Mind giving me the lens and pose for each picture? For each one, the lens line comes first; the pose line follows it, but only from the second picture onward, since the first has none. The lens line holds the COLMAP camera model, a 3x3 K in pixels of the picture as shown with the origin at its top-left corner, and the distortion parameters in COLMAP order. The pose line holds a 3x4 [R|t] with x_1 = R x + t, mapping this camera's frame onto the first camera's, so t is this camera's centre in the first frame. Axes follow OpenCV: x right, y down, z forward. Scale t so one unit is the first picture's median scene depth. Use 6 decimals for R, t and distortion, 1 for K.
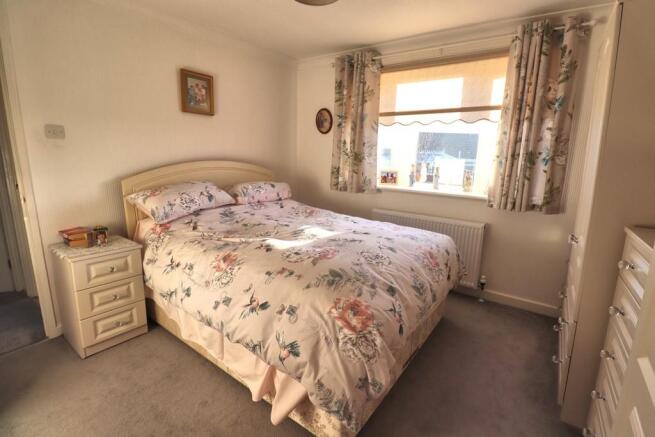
lens RADIAL K [[300.0, 0, 328.2], [0, 300.0, 213.5], [0, 0, 1]] dist [-0.002059, -0.000209]
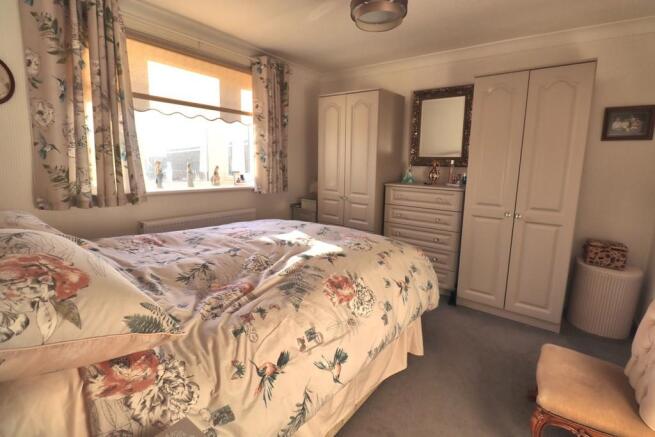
lens RADIAL K [[309.7, 0, 327.5], [0, 309.7, 218.5], [0, 0, 1]] dist [-0.000201, -0.000280]
pose [[0.027665, -0.204093, 0.978561, -0.784384], [0.174934, 0.964817, 0.196281, -0.129813], [-0.984191, 0.165754, 0.062395, 0.675119]]
